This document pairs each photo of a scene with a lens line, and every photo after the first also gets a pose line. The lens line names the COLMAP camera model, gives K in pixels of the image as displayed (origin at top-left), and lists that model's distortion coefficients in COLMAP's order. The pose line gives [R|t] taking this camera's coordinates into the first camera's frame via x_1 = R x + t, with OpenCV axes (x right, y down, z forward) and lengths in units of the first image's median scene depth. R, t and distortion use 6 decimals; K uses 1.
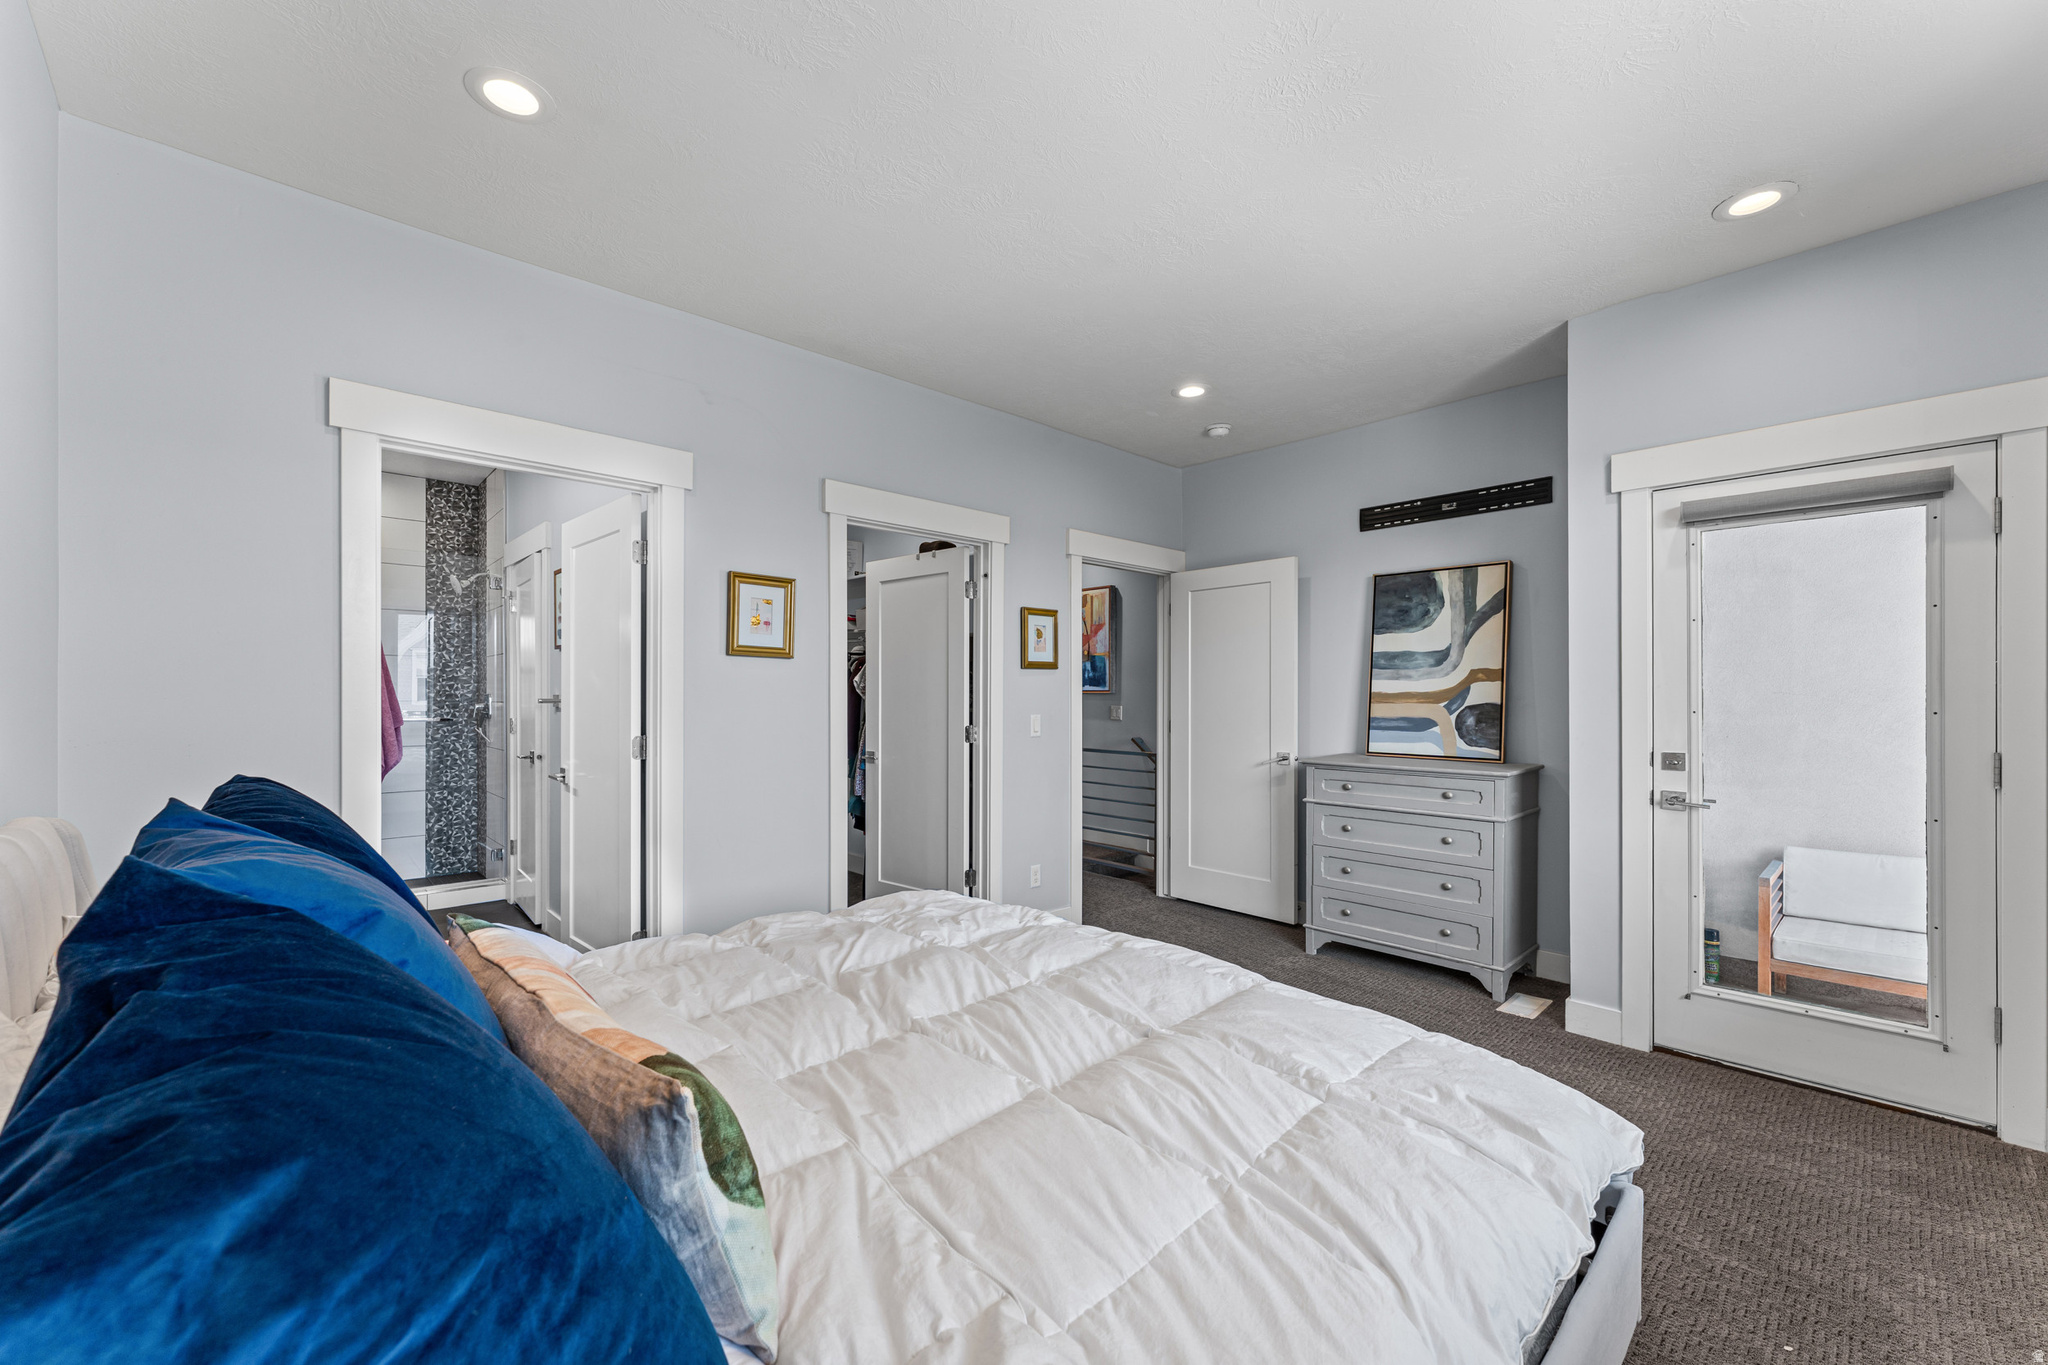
lens RADIAL K [[817.3, 0, 1025.4], [0, 817.3, 694.3], [0, 0, 1]] dist [-0.001378, 0.000072]
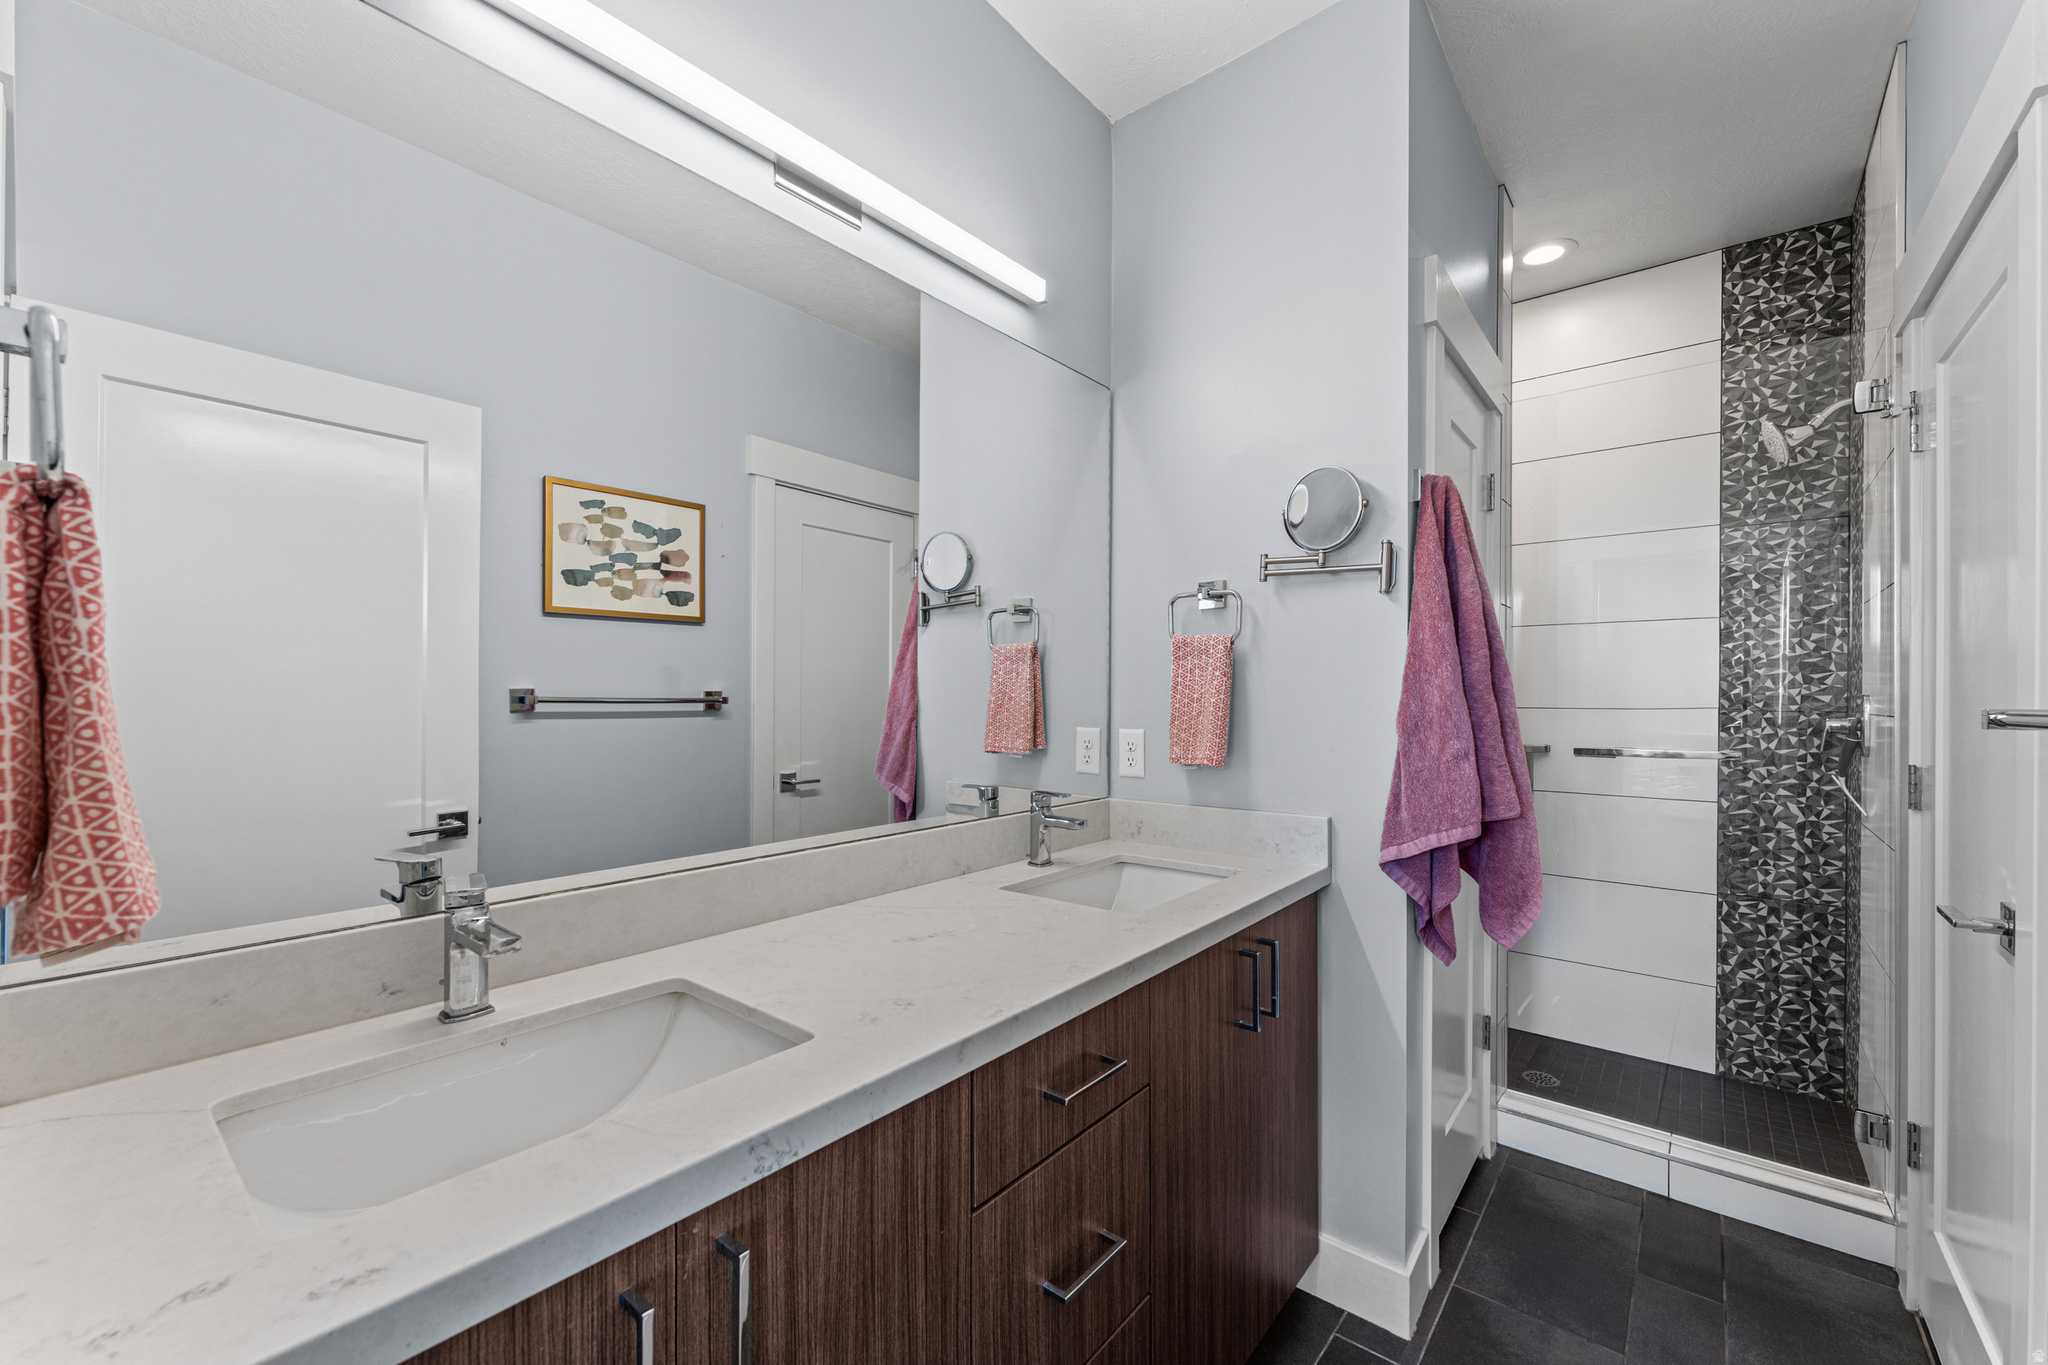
lens RADIAL K [[817.3, 0, 1026.2], [0, 817.3, 693.8], [0, 0, 1]] dist [-0.001378, 0.000072]
pose [[0.115325, 0.001130, -0.993327, -0.300185], [-0.002425, 0.999997, 0.000856, -0.000224], [0.993325, 0.002310, 0.115327, 0.534189]]
